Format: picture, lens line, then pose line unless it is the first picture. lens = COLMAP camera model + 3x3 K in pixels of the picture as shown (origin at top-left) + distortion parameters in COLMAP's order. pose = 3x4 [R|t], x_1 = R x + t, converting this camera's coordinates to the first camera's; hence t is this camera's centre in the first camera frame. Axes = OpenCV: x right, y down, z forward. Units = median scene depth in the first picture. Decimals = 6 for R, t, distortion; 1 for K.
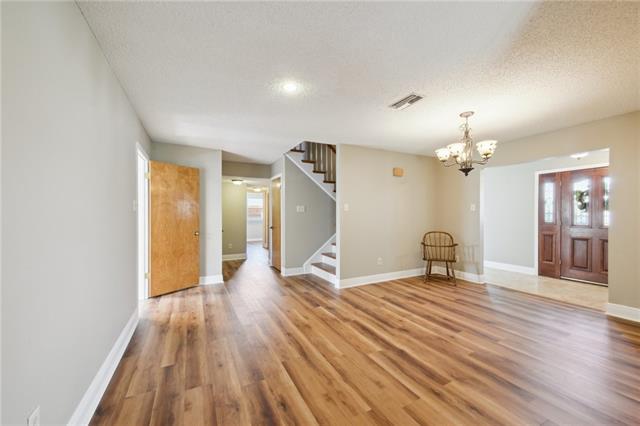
lens RADIAL K [[252.4, 0, 319.2], [0, 252.4, 214.9], [0, 0, 1]] dist [0.009375, -0.000574]
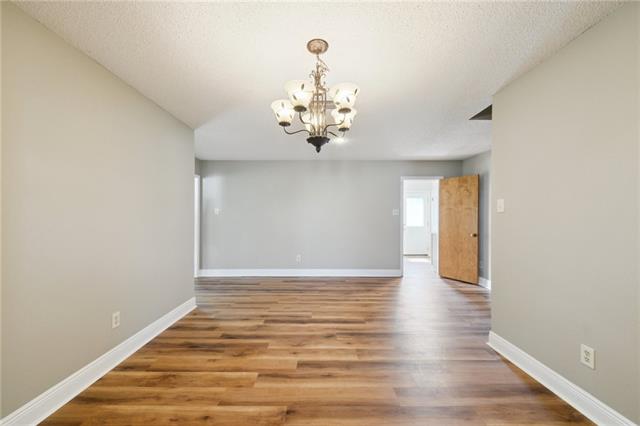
lens RADIAL K [[252.4, 0, 318.9], [0, 252.4, 215.3], [0, 0, 1]] dist [0.009375, -0.000574]
pose [[-0.463347, -0.003922, -0.886168, 1.242935], [-0.004296, 0.999988, -0.002179, -0.009528], [0.886166, 0.002797, -0.463359, 1.442114]]
